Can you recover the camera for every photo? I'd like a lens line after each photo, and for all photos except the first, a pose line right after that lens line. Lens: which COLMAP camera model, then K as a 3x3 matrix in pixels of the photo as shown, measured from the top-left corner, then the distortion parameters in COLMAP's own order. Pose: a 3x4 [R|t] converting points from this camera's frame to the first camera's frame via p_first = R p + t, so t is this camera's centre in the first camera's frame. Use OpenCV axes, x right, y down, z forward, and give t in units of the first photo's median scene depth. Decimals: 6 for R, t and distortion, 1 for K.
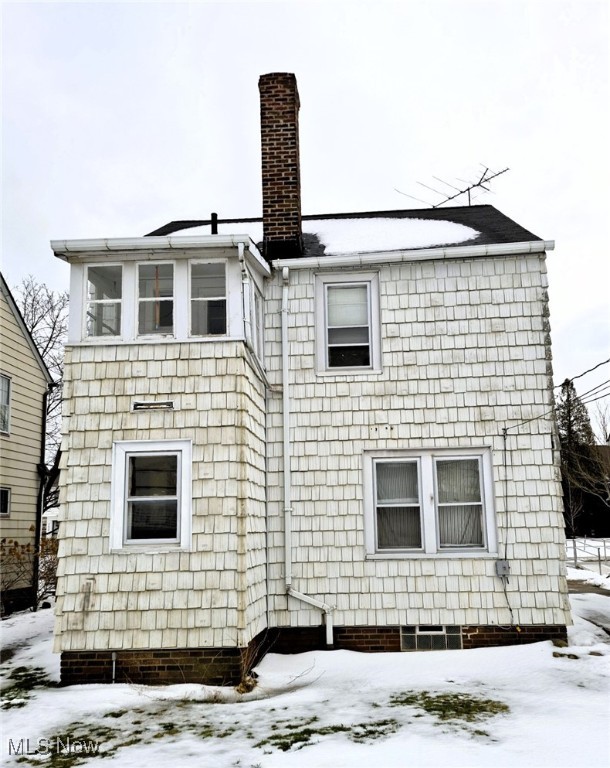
lens RADIAL K [[640.6, 0, 332.3], [0, 640.6, 436.5], [0, 0, 1]] dist [0.173696, -0.280688]
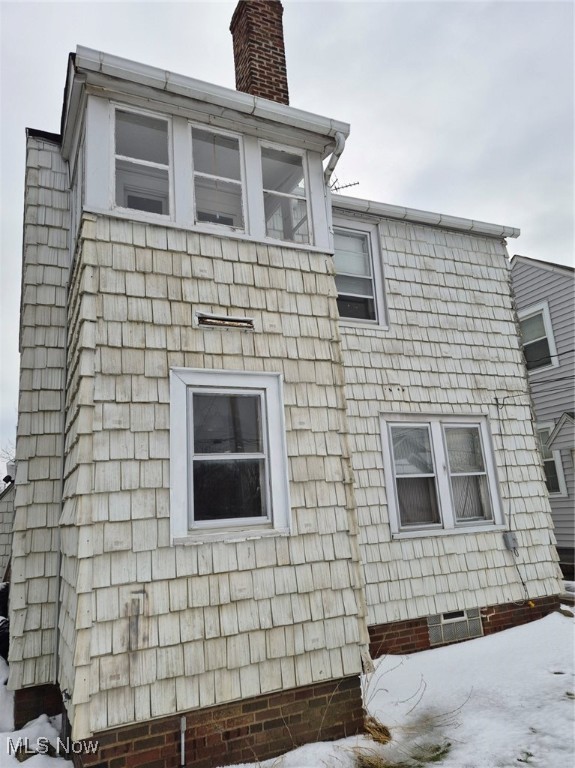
lens RADIAL K [[548.2, 0, 287.5], [0, 548.2, 384.0], [0, 0, 1]] dist [0.151239, -0.201477]
pose [[0.870954, 0.077465, 0.485220, -0.492418], [-0.025295, 0.993254, -0.113169, 0.081693], [-0.490713, 0.086291, 0.867038, 0.461074]]
